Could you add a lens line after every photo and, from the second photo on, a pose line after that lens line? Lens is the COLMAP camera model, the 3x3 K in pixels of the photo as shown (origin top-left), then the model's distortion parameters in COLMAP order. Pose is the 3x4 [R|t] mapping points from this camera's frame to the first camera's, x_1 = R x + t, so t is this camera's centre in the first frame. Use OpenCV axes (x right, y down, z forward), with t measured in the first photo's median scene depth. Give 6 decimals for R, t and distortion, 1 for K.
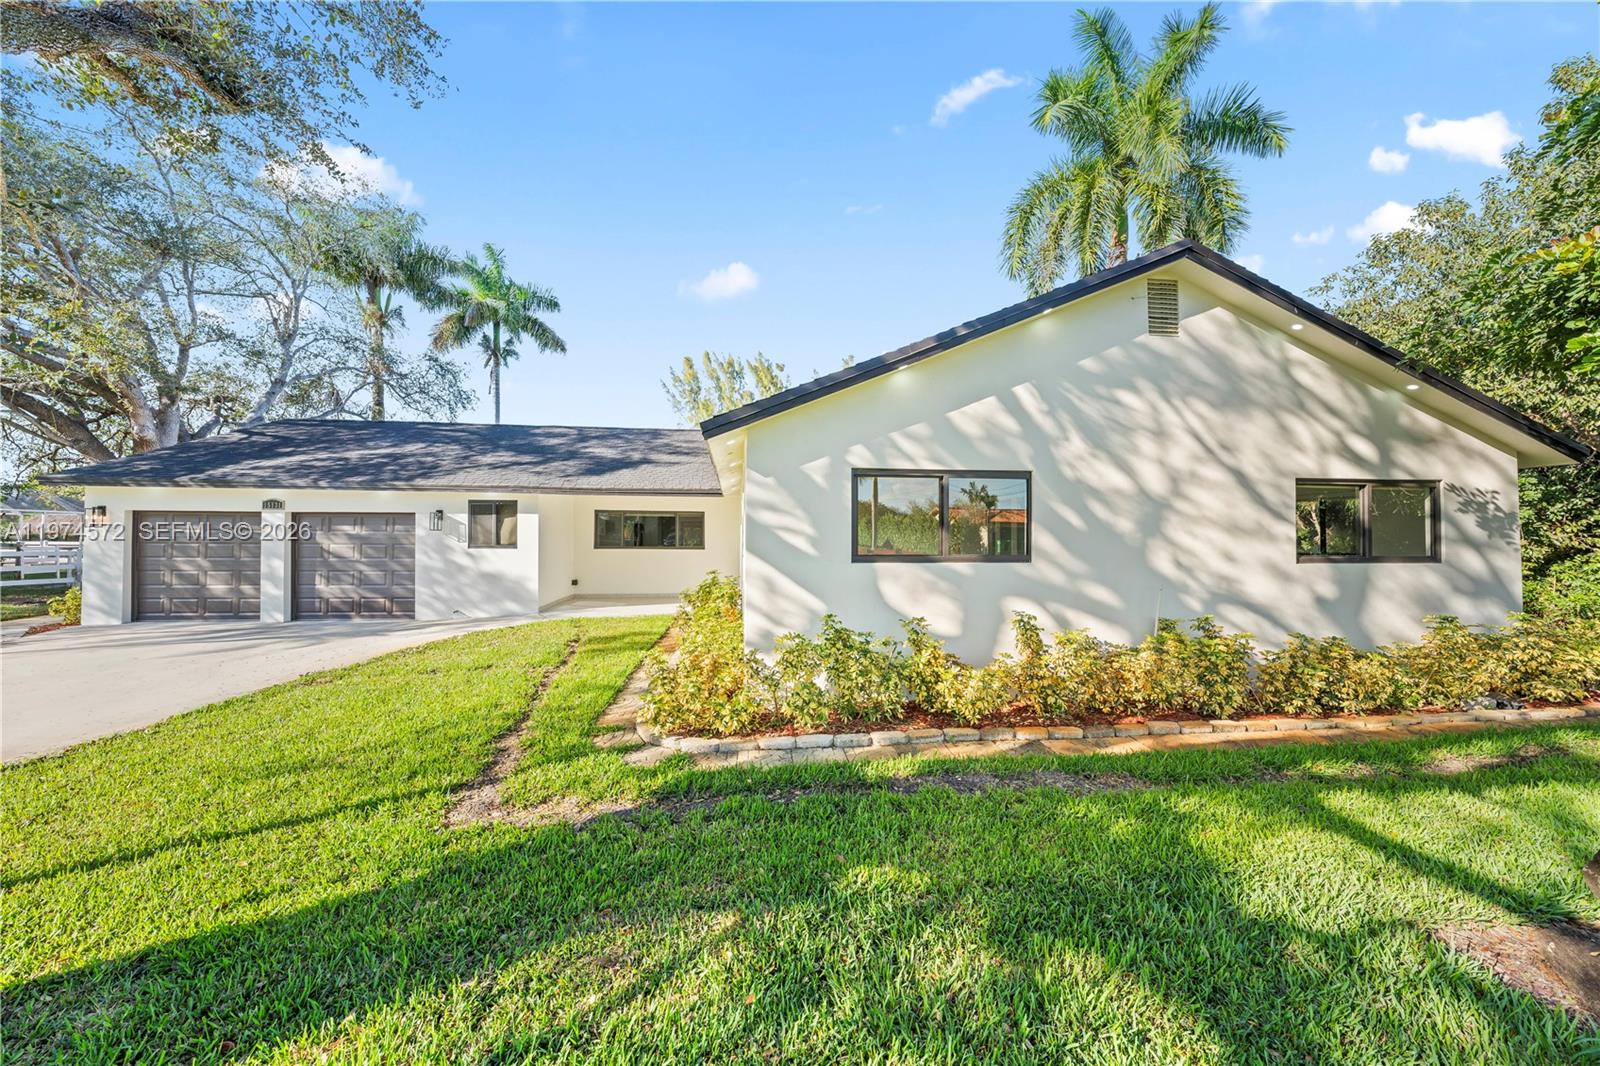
lens RADIAL K [[524.3, 0, 801.6], [0, 524.3, 479.3], [0, 0, 1]] dist [-0.000141, 0.000065]
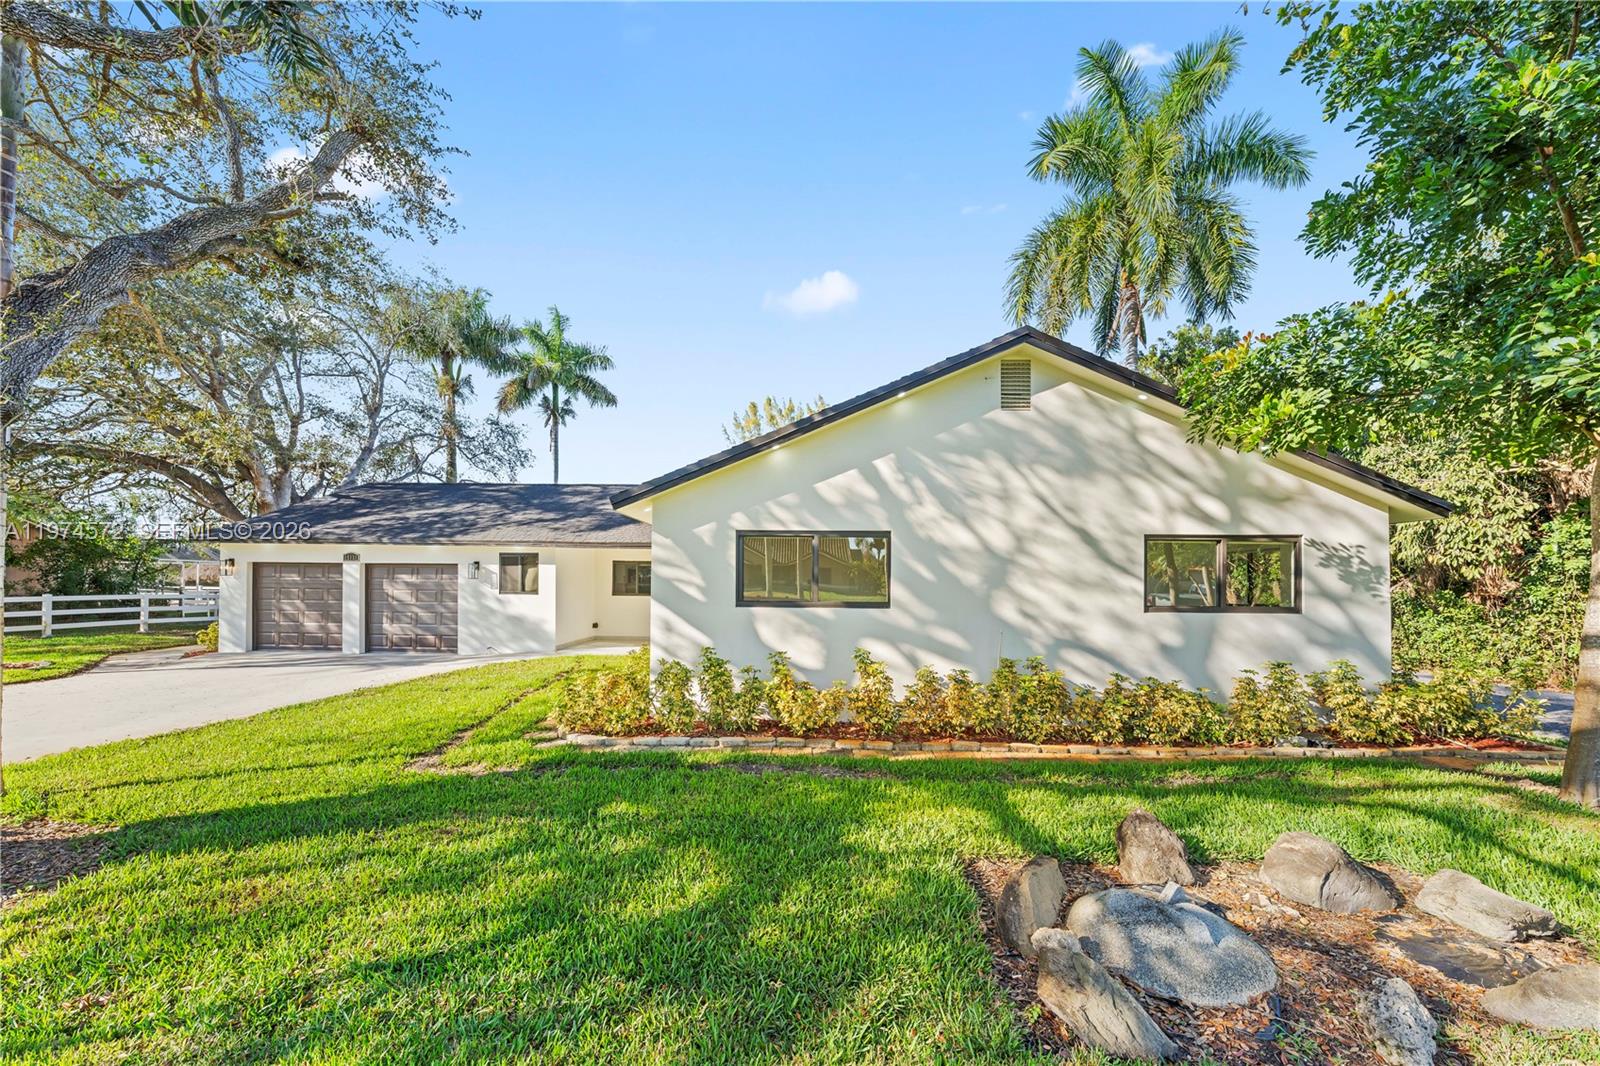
lens RADIAL K [[543.3, 0, 797.4], [0, 543.3, 526.3], [0, 0, 1]] dist [-0.000567, -0.000045]
pose [[0.991066, -0.008692, -0.133085, 0.191516], [0.008639, 0.999962, -0.000972, -0.013414], [0.133089, -0.000186, 0.991104, -0.115459]]
